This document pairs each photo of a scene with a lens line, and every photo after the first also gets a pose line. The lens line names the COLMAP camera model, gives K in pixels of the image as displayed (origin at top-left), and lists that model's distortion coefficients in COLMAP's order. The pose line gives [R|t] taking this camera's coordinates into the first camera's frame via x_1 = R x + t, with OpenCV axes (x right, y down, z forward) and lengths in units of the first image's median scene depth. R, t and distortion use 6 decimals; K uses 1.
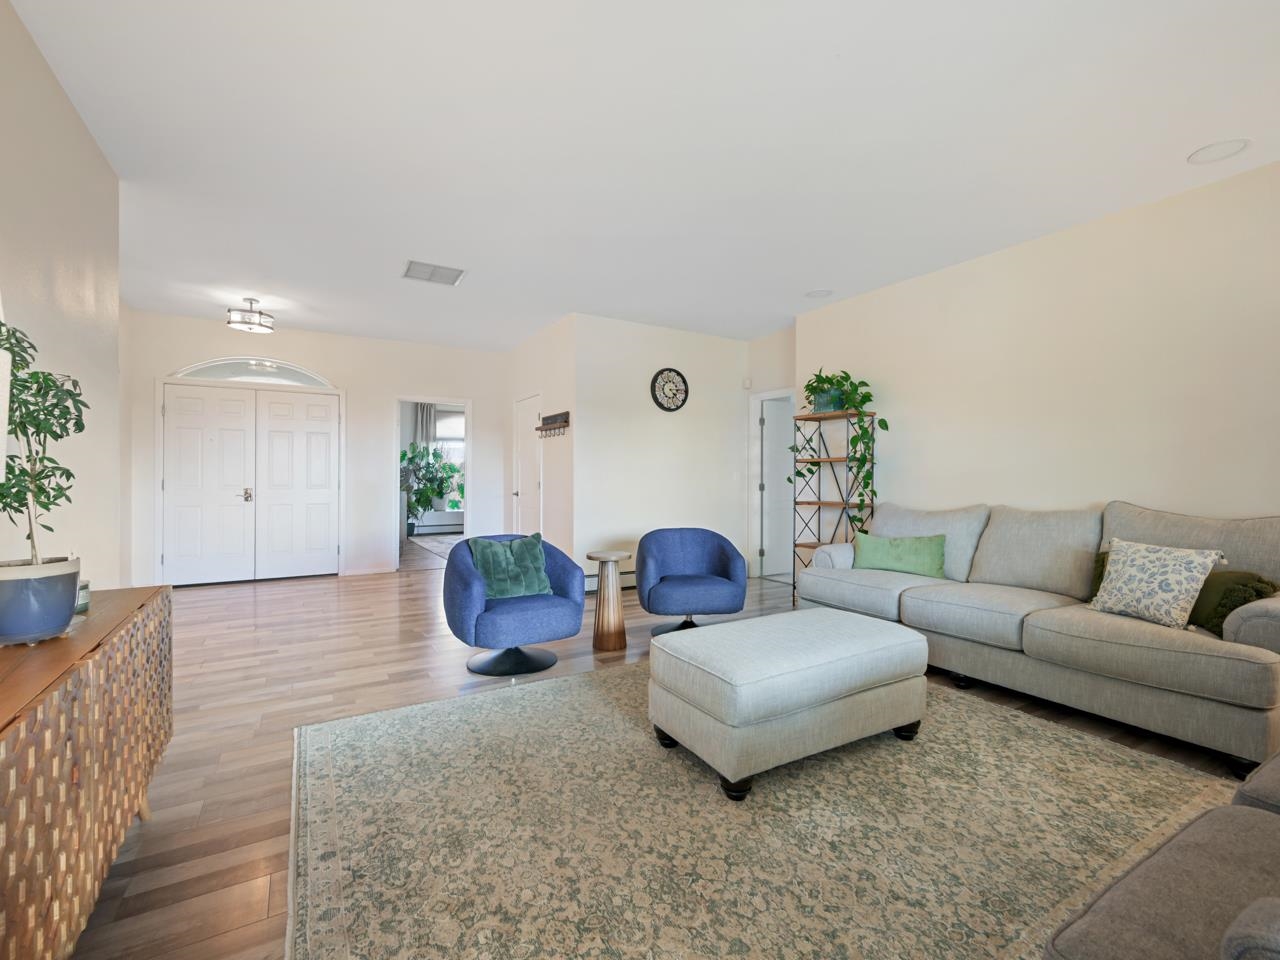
lens RADIAL K [[572.9, 0, 638.4], [0, 572.9, 477.2], [0, 0, 1]] dist [0.001935, 0.000007]
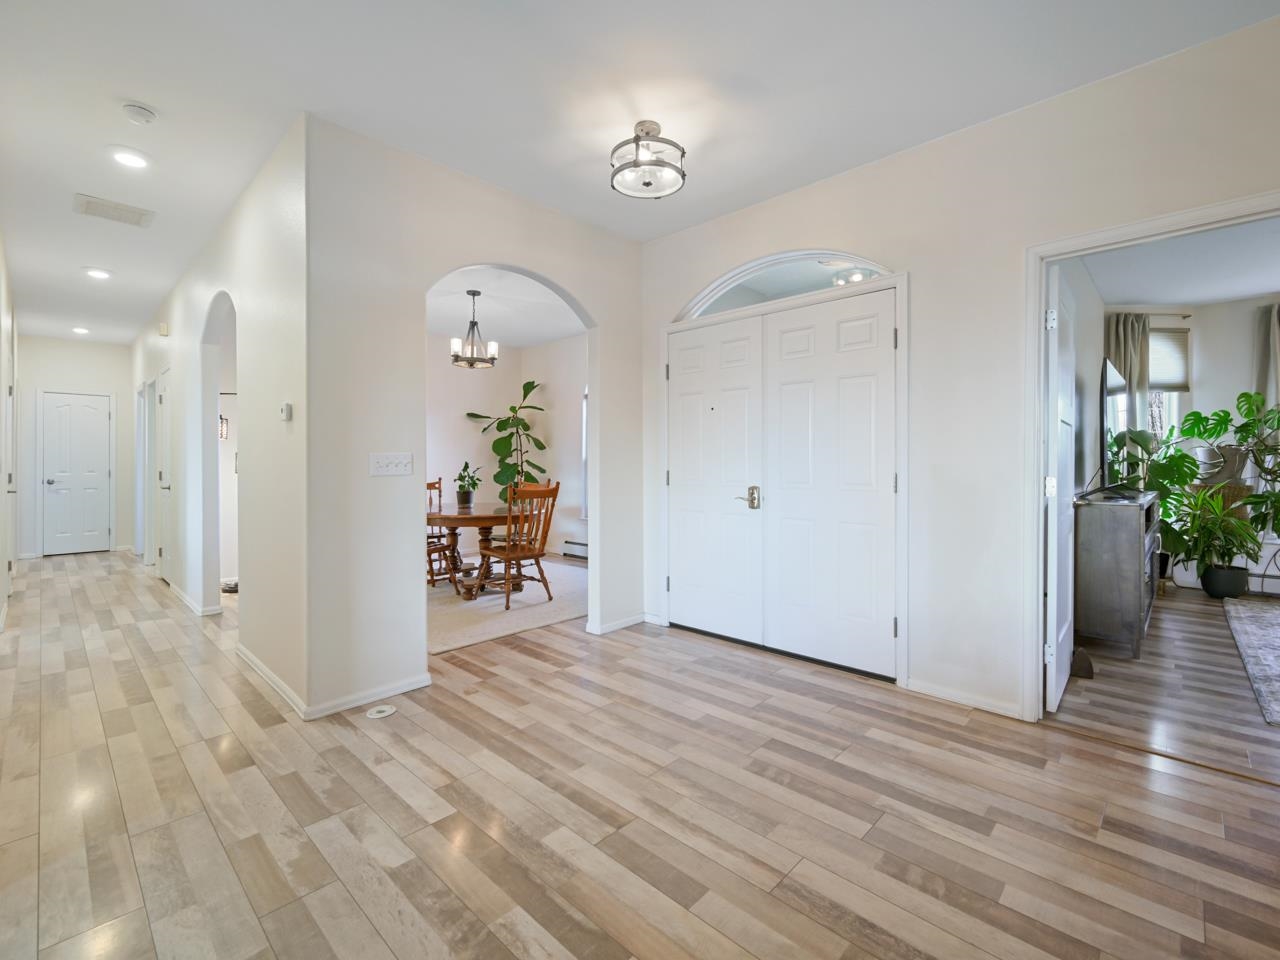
lens RADIAL K [[572.9, 0, 641.7], [0, 572.9, 469.3], [0, 0, 1]] dist [0.001935, 0.000007]
pose [[0.274247, -0.001432, -0.961658, -0.151958], [0.001909, 0.999998, -0.000945, 0.002231], [0.961657, -0.001577, 0.274249, 0.731226]]
